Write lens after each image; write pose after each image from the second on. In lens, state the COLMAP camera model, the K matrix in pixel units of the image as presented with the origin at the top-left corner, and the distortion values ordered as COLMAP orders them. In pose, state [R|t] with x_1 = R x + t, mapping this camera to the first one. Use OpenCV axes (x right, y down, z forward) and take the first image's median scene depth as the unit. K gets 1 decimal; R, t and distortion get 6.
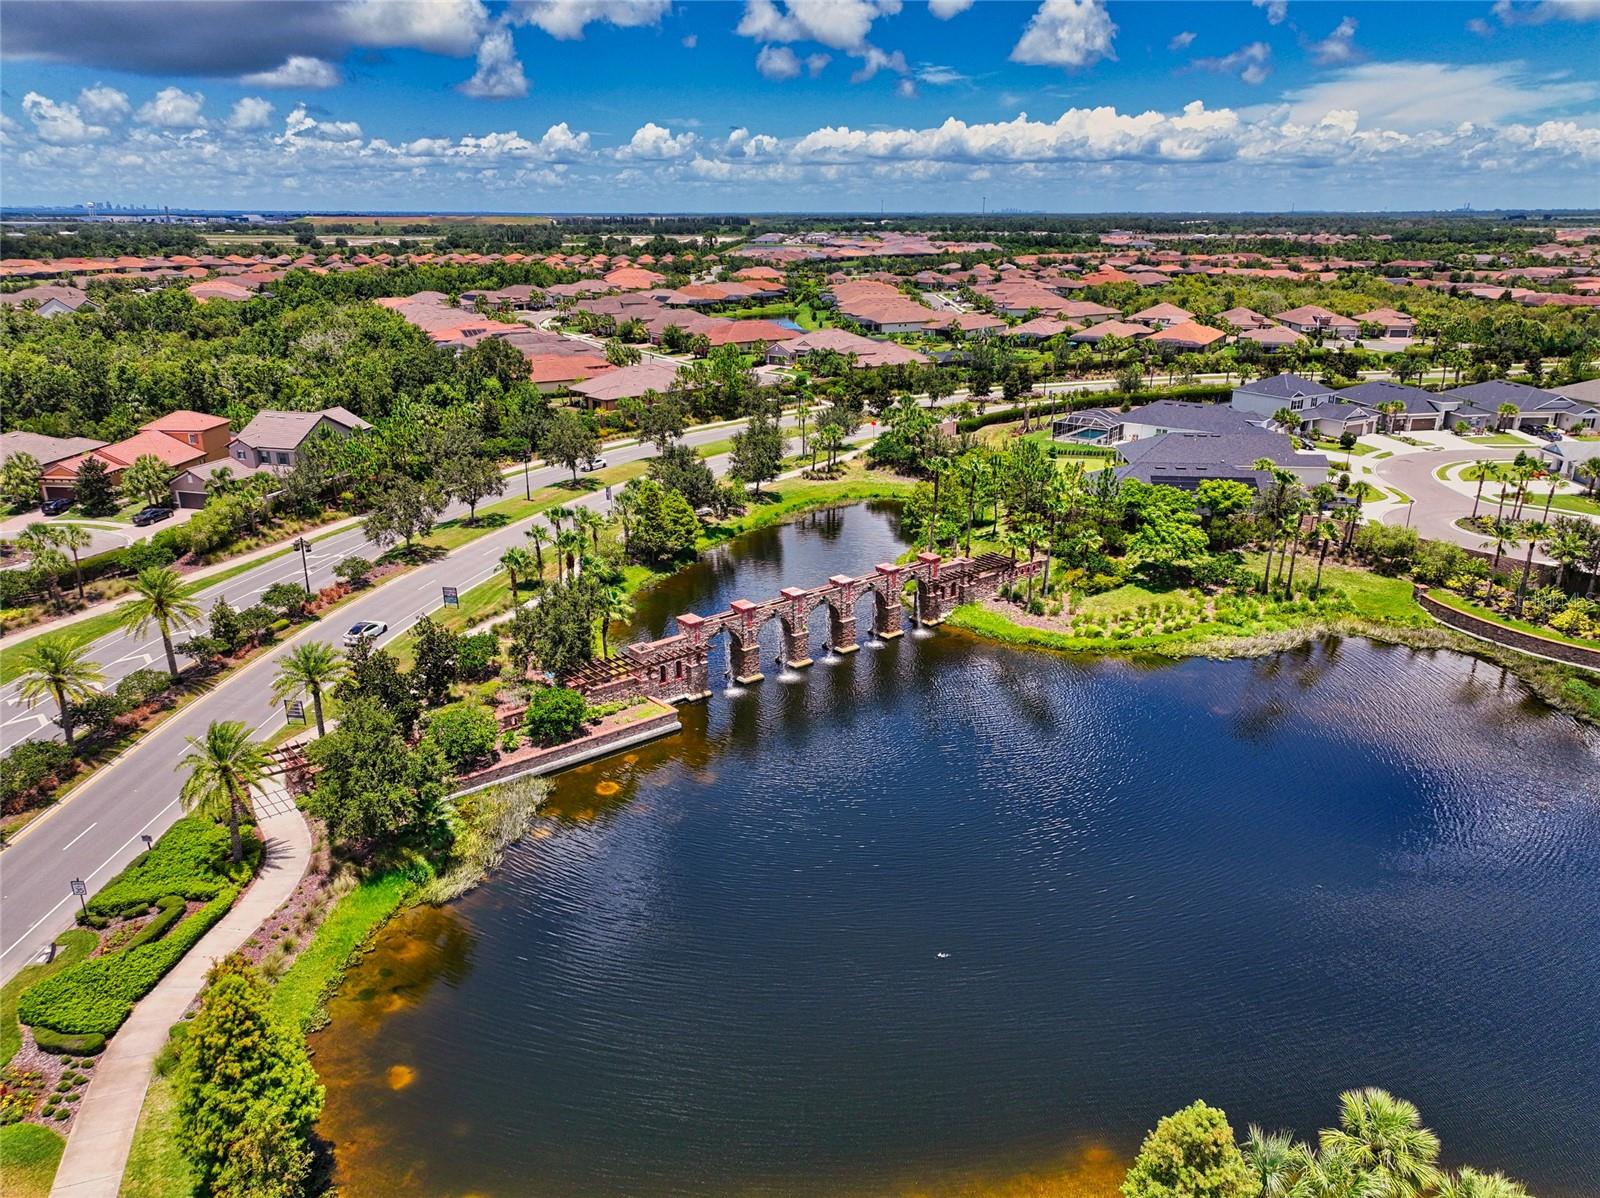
lens RADIAL K [[1120.9, 0, 800.0], [0, 1120.9, 599.0], [0, 0, 1]] dist [0.006881, 0.006698]
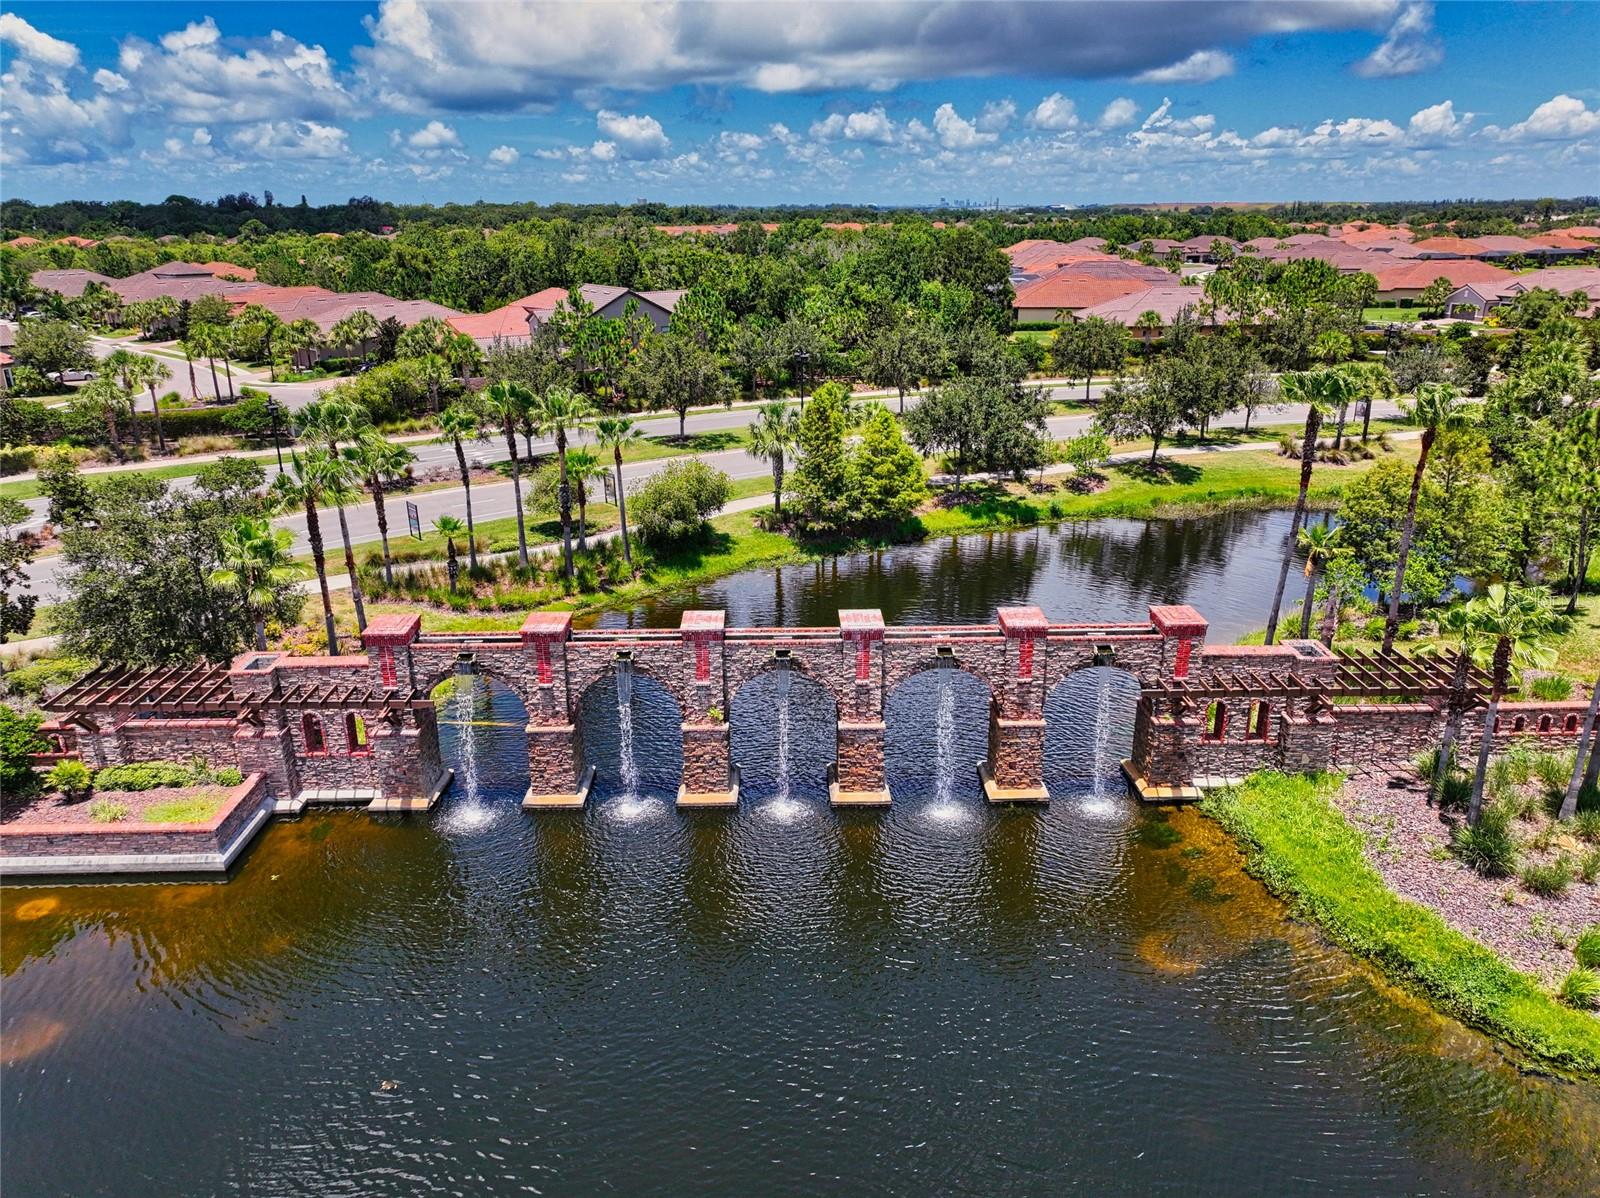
lens RADIAL K [[1120.9, 0, 800.0], [0, 1120.9, 599.0], [0, 0, 1]] dist [0.006881, 0.006698]
pose [[0.785917, 0.200511, -0.584918, 0.215342], [-0.197990, 0.977762, 0.069152, -0.041382], [0.585776, 0.061460, 0.808139, 0.586201]]
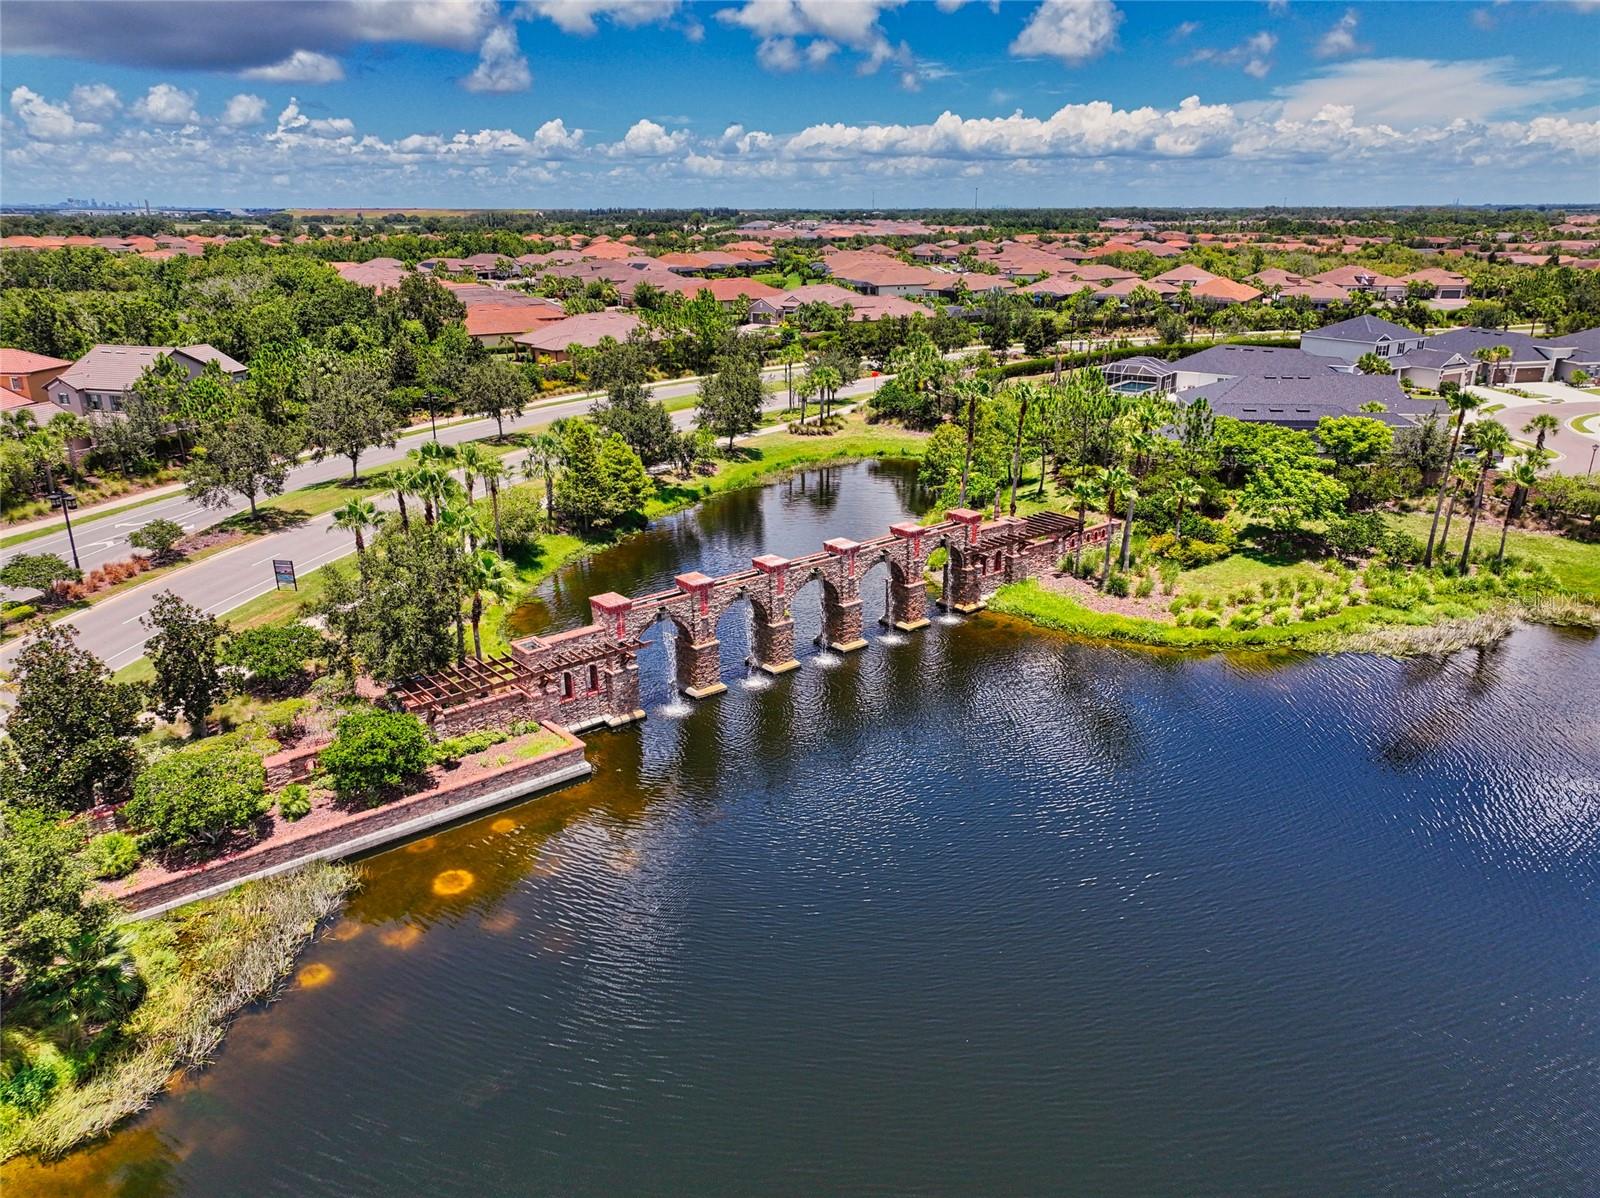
lens RADIAL K [[1114.3, 0, 799.7], [0, 1114.3, 618.3], [0, 0, 1]] dist [0.001351, 0.022324]
pose [[0.999969, -0.004382, 0.006531, 0.005988], [0.004254, 0.999801, 0.019512, 0.012685], [-0.006616, -0.019483, 0.999788, 0.279501]]
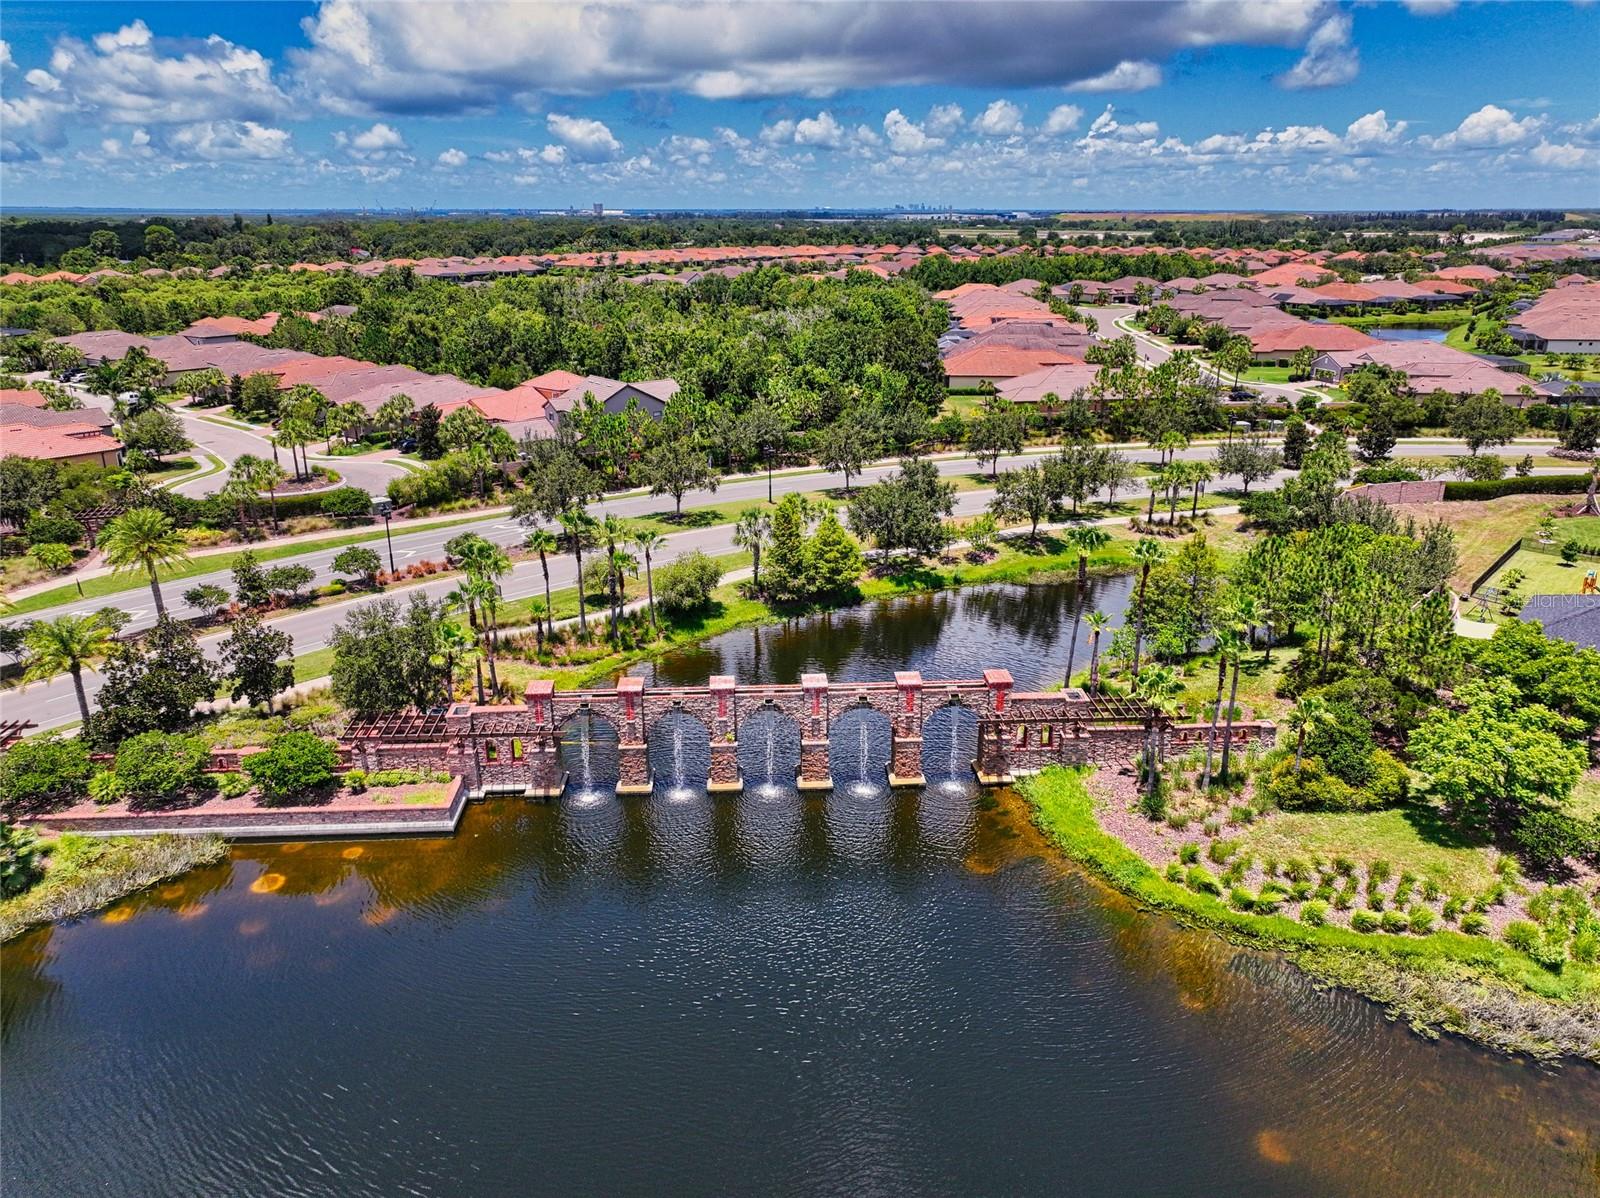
lens RADIAL K [[1120.9, 0, 800.0], [0, 1120.9, 599.0], [0, 0, 1]] dist [0.006881, 0.006698]
pose [[0.808489, 0.192607, -0.556101, 0.342331], [-0.191933, 0.979558, 0.060230, -0.090799], [0.556334, 0.058039, 0.828930, 0.382041]]
